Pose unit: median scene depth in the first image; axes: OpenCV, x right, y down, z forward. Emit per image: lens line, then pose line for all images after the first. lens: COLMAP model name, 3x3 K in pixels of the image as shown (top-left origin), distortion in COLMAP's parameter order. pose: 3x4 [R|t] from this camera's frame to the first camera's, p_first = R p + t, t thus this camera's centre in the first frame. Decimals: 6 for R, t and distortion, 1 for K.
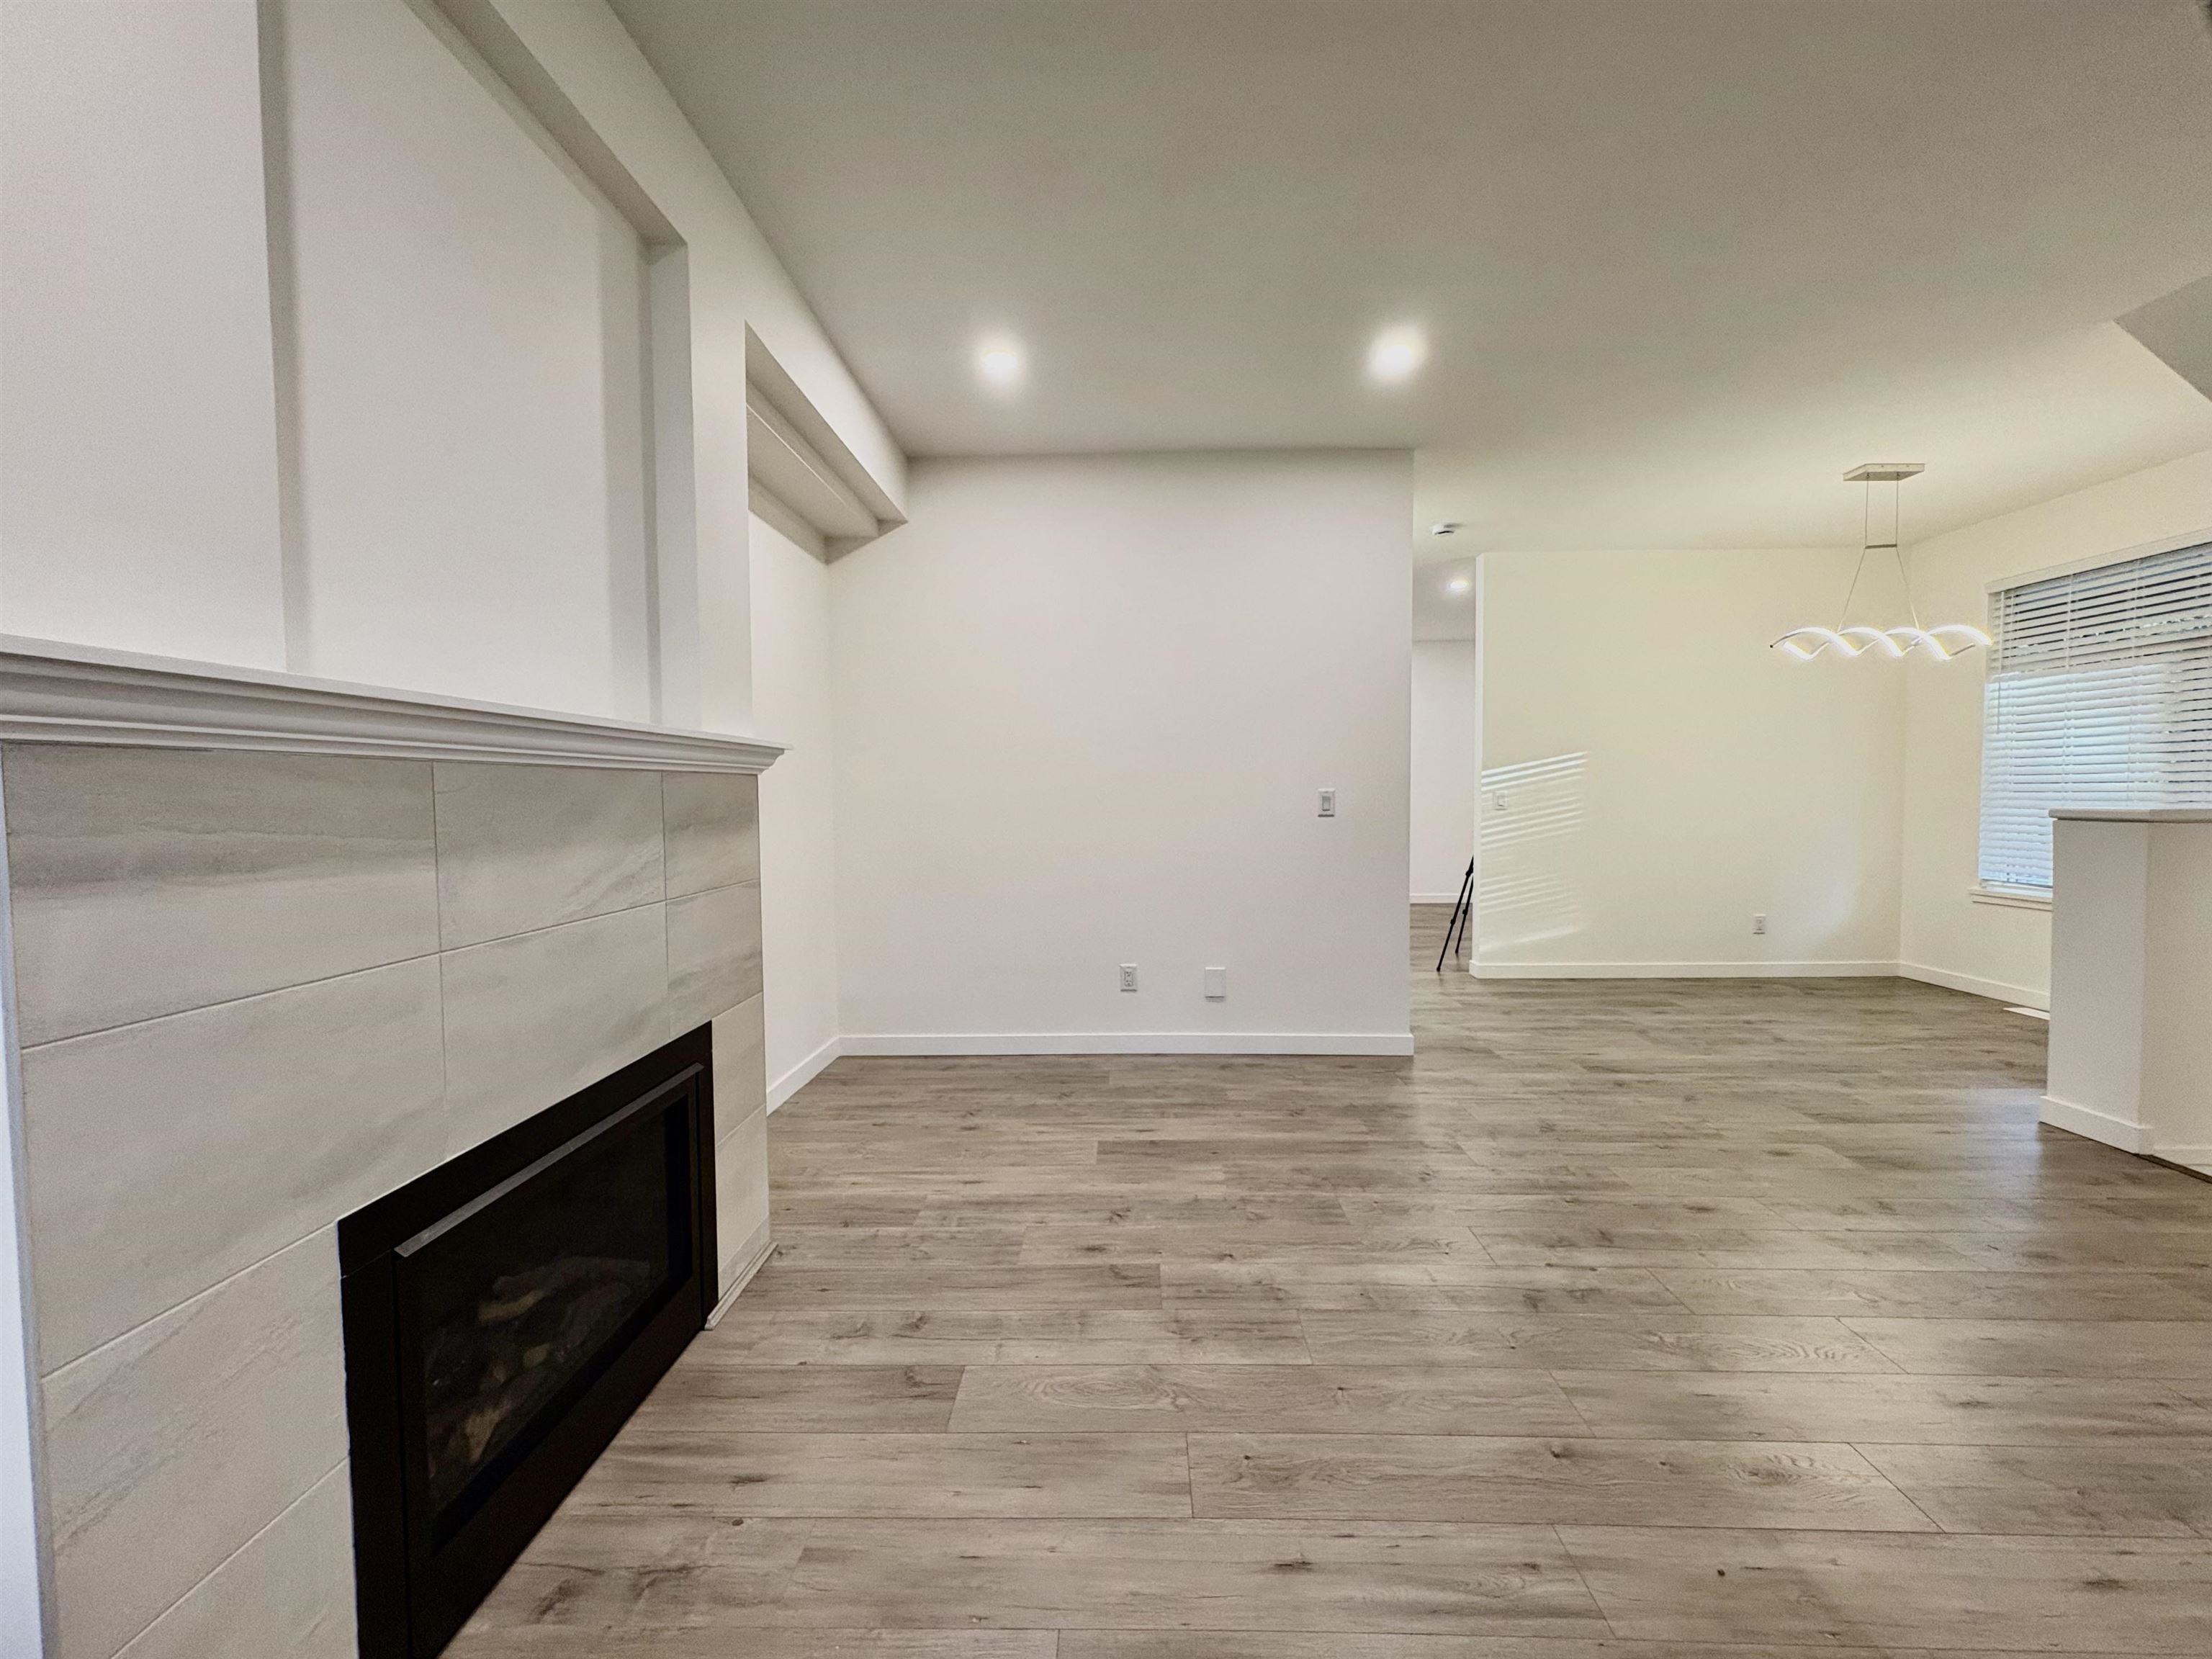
lens RADIAL K [[879.4, 0, 1108.4], [0, 879.4, 830.4], [0, 0, 1]] dist [-0.001360, 0.000544]
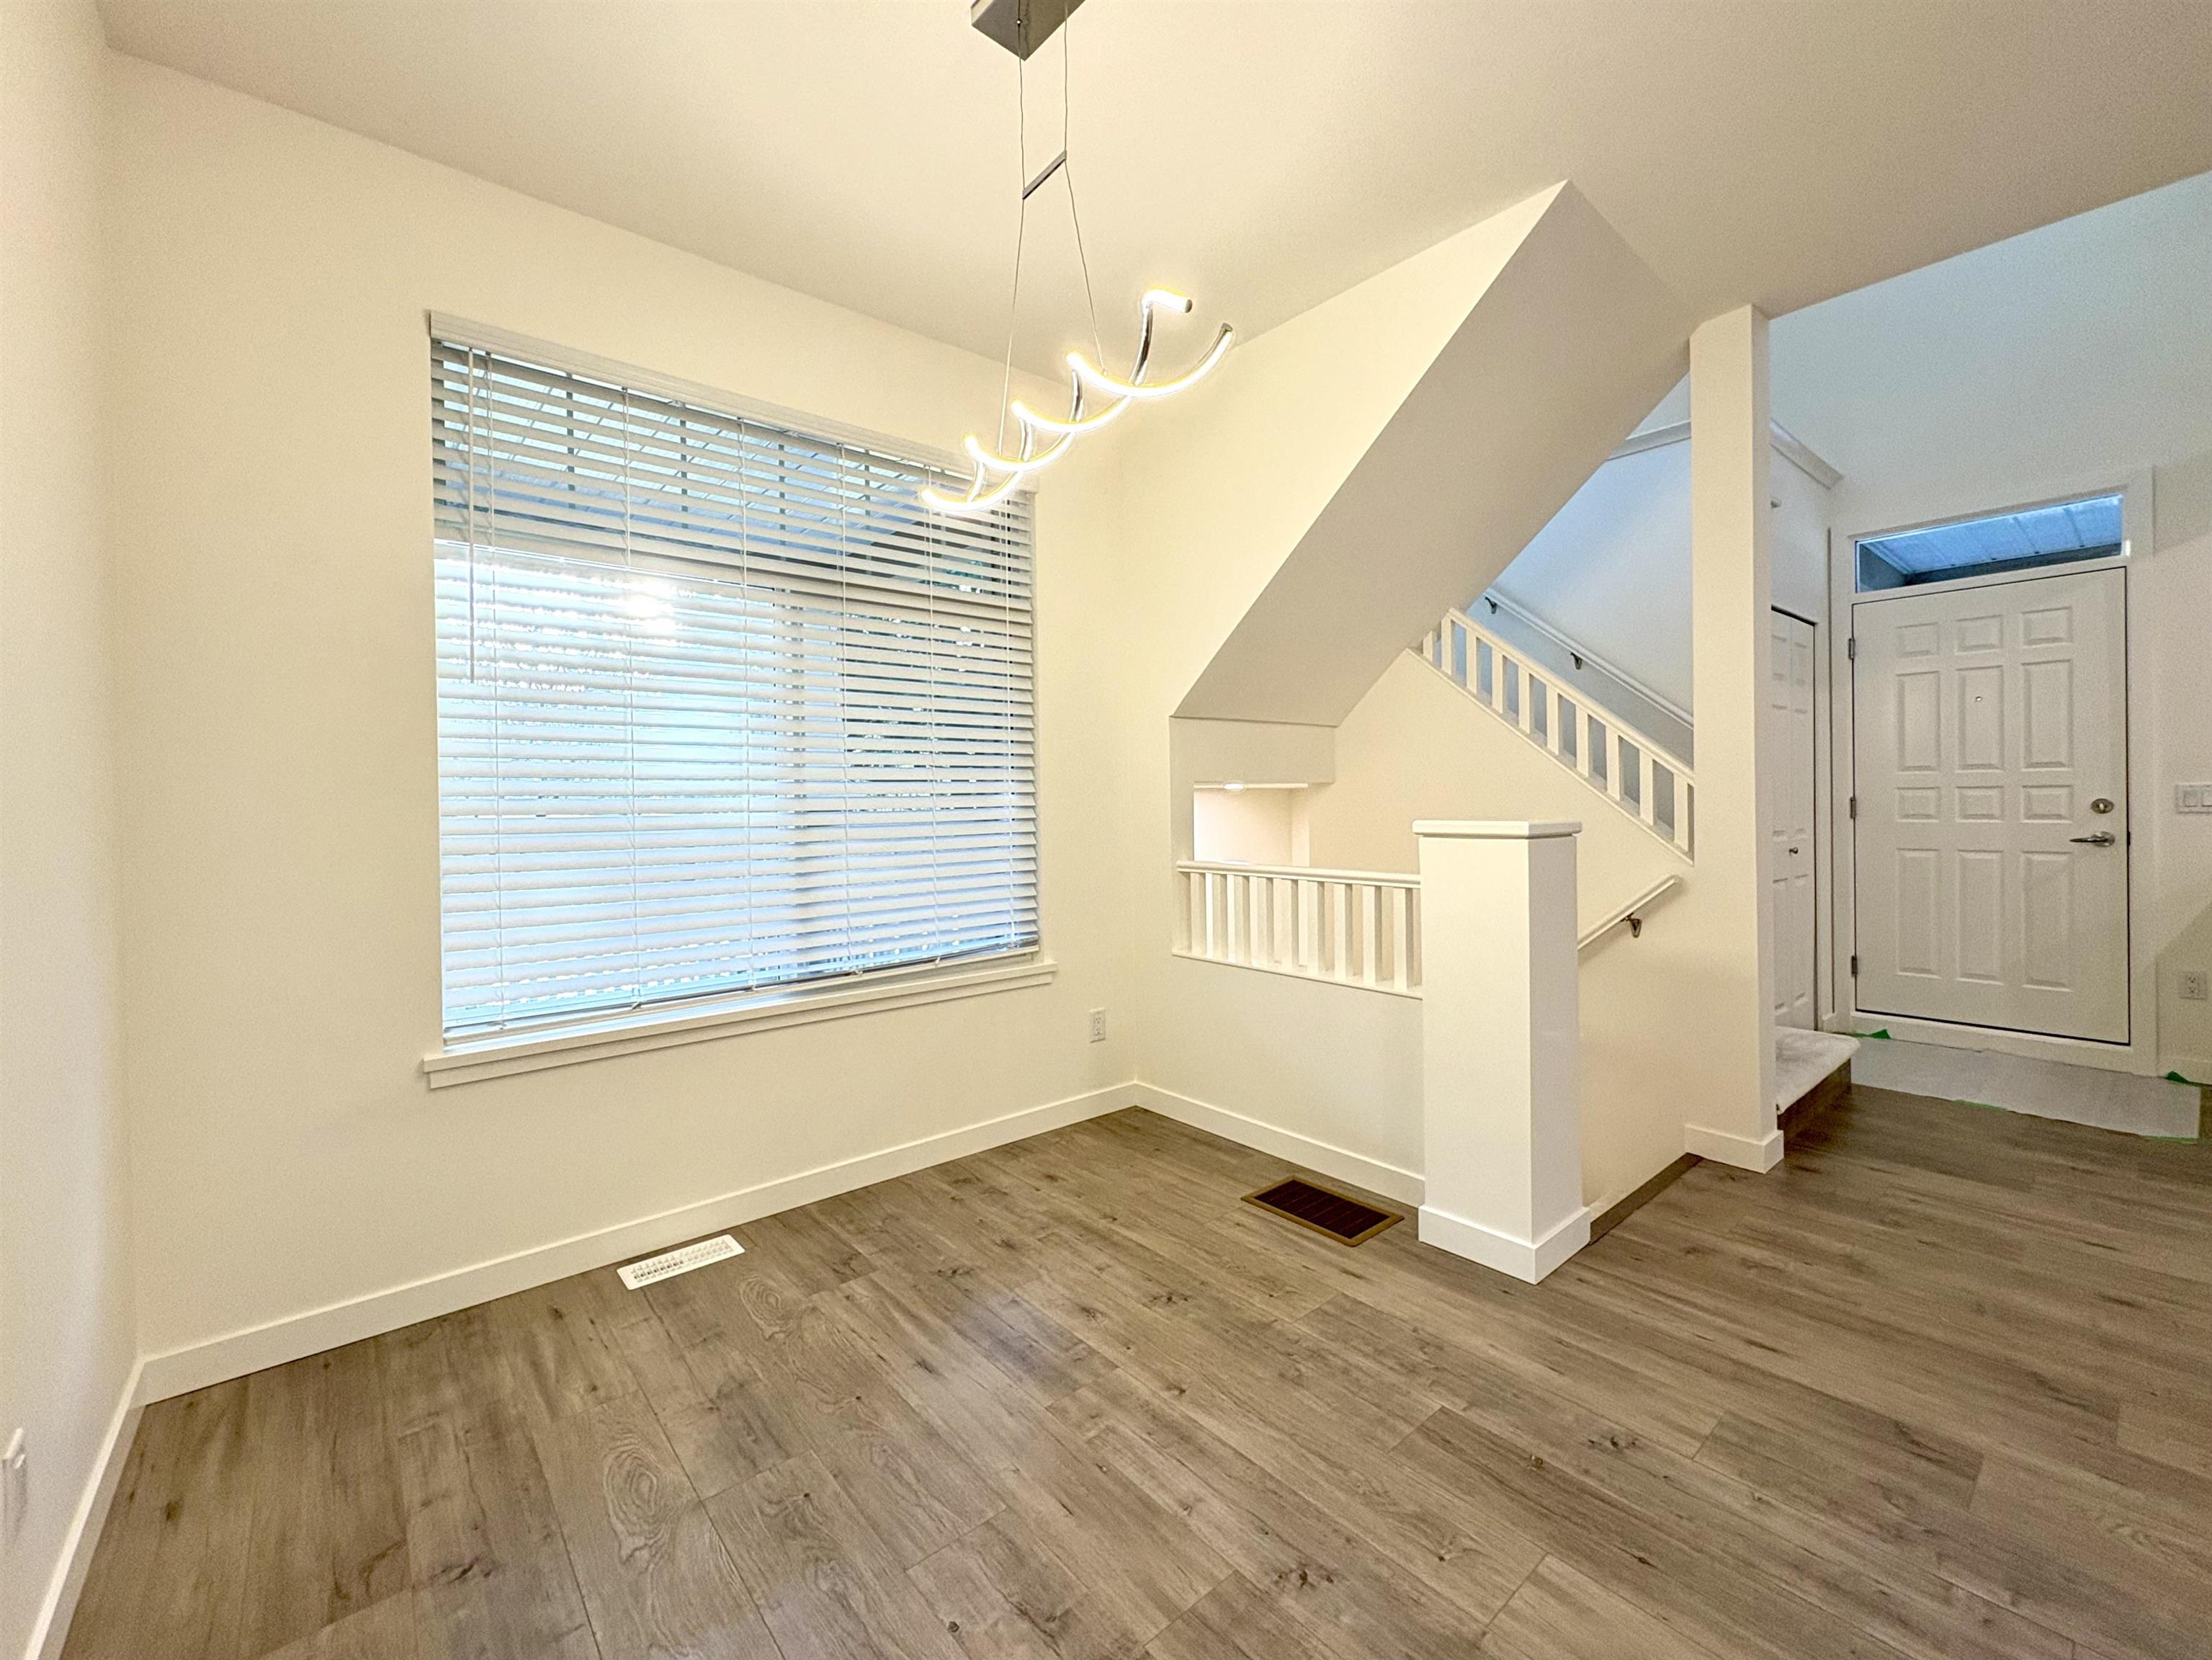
lens RADIAL K [[903.4, 0, 1104.2], [0, 903.4, 812.1], [0, 0, 1]] dist [-0.001676, -0.000102]
pose [[-0.662995, 0.011190, 0.748540, 0.815566], [0.053055, 0.998076, 0.032072, -0.081016], [-0.746741, 0.060978, -0.662314, 1.825188]]
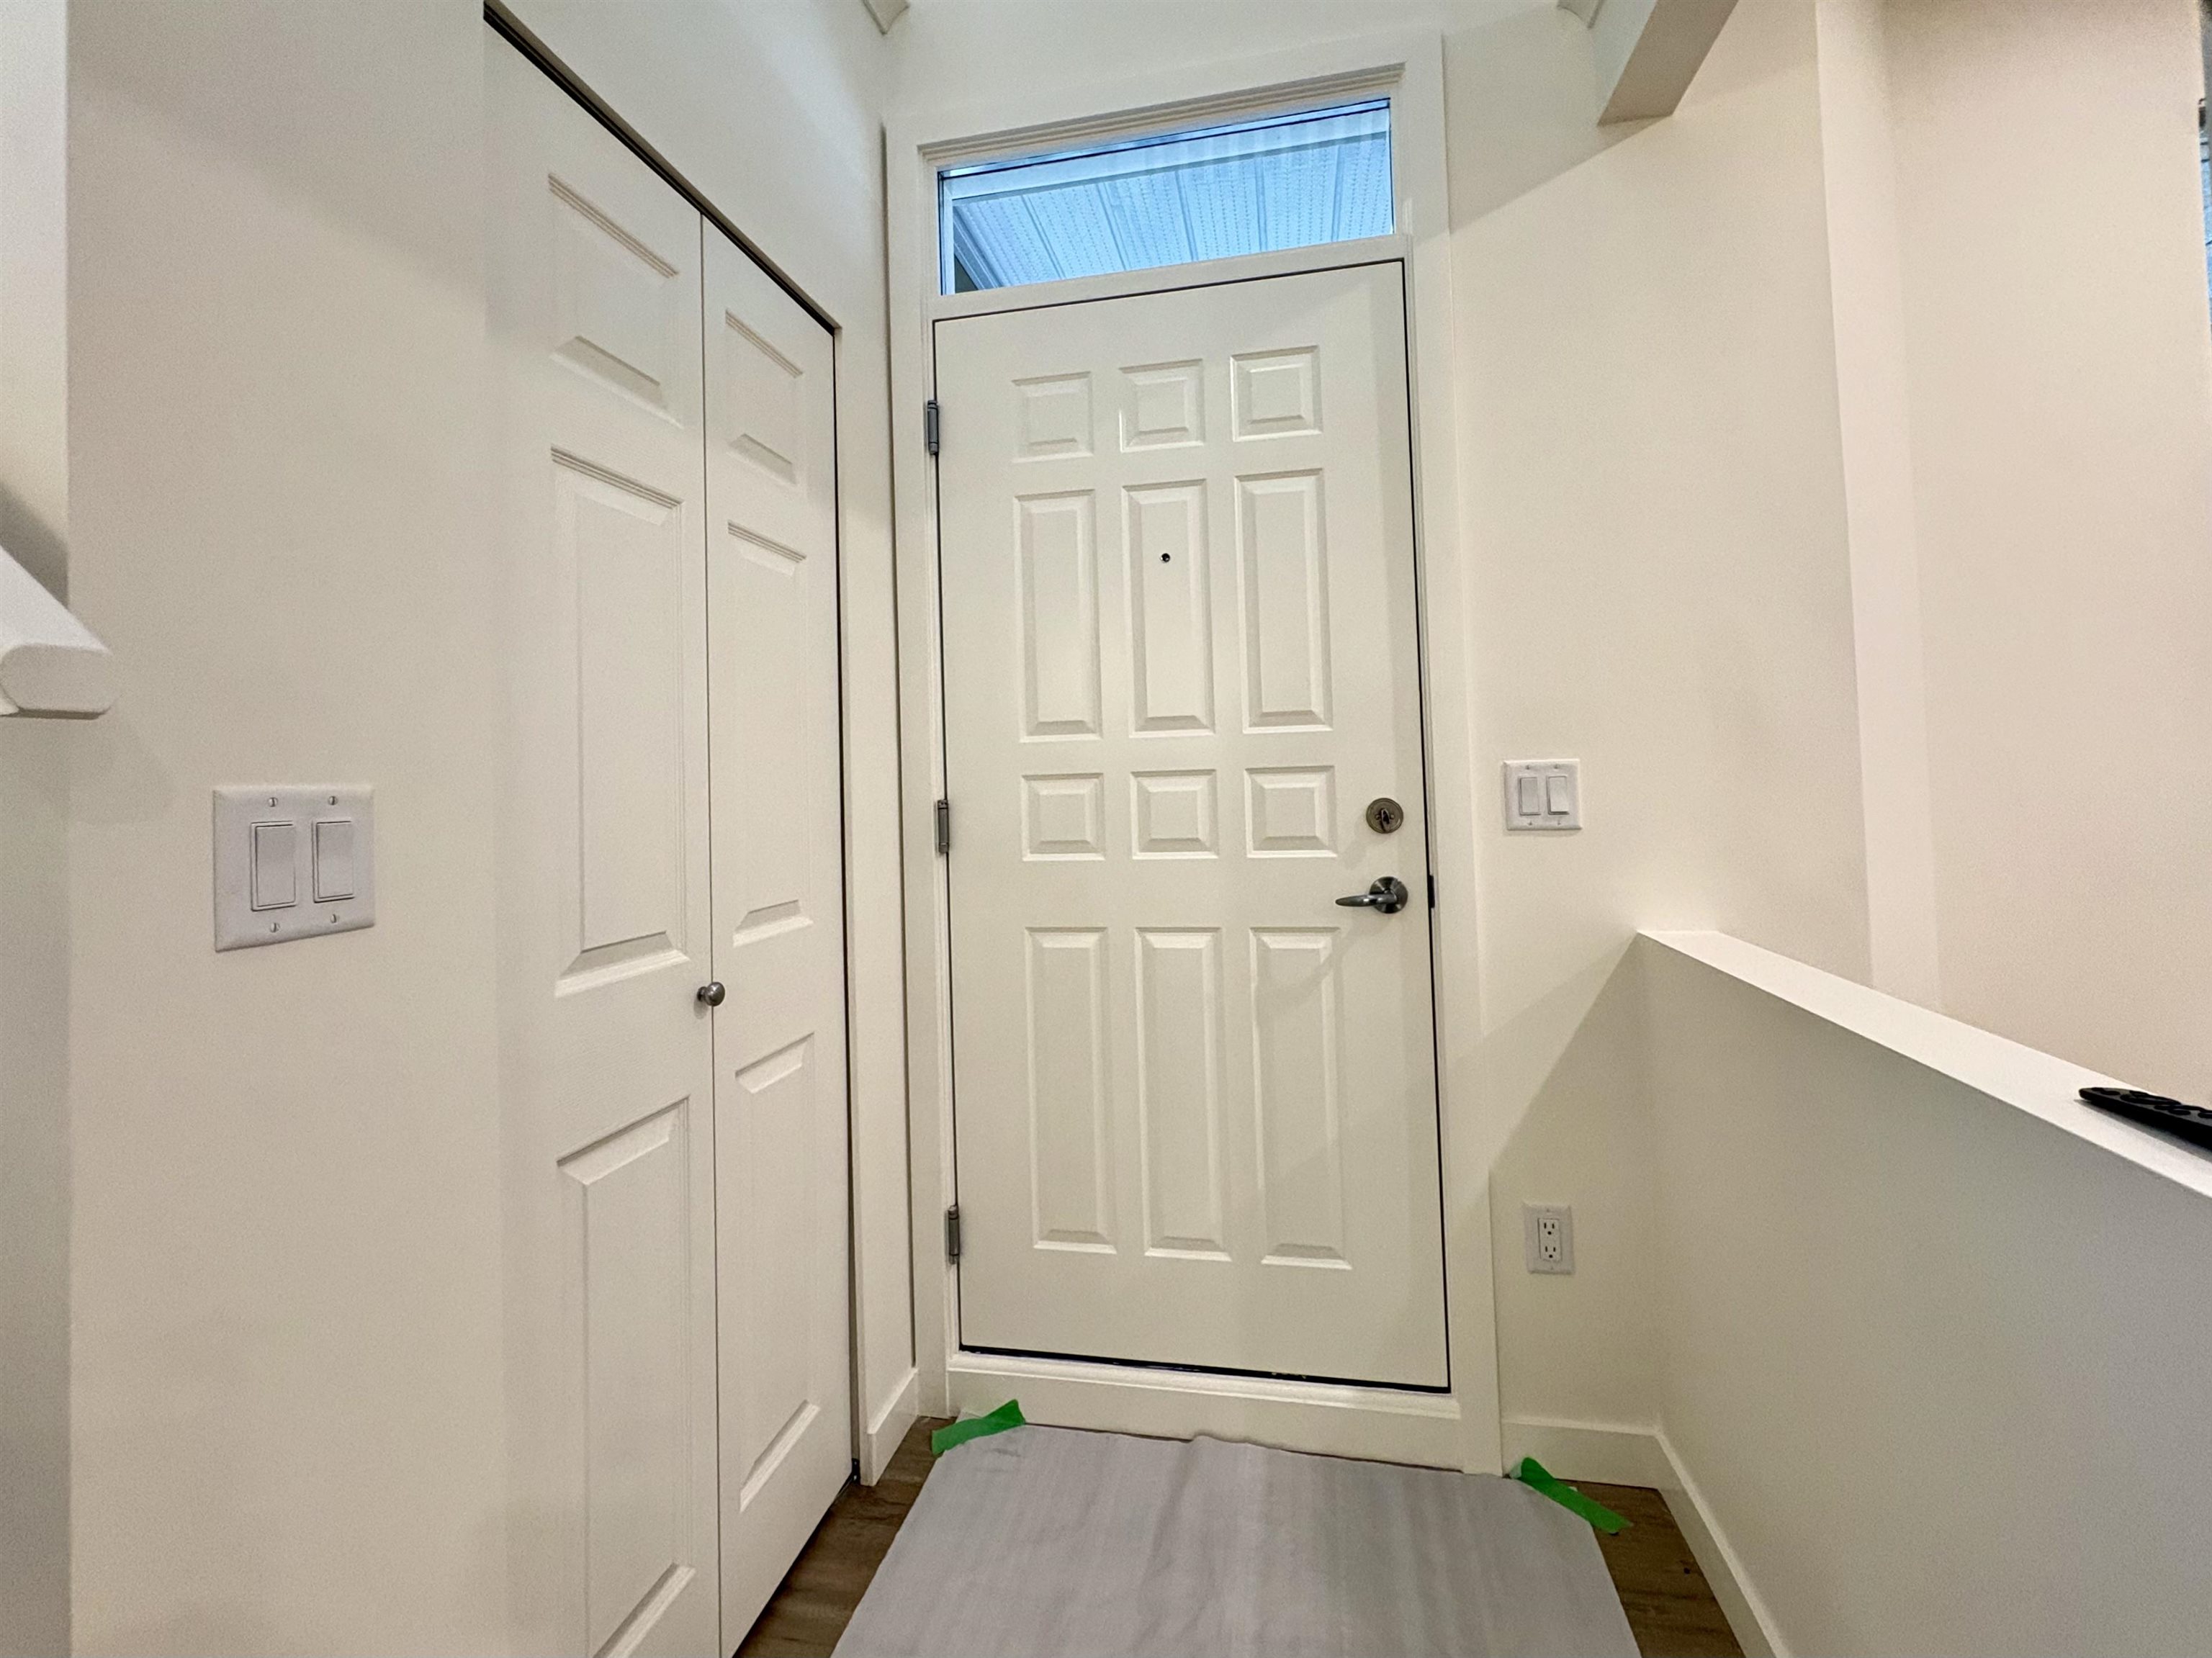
lens RADIAL K [[948.4, 0, 1109.0], [0, 948.4, 756.5], [0, 0, 1]] dist [-0.000726, 0.000079]
pose [[-0.987561, 0.042069, 0.151507, 0.912172], [0.044844, 0.998882, 0.014948, -0.022863], [-0.150709, 0.021556, -0.988343, 0.460589]]
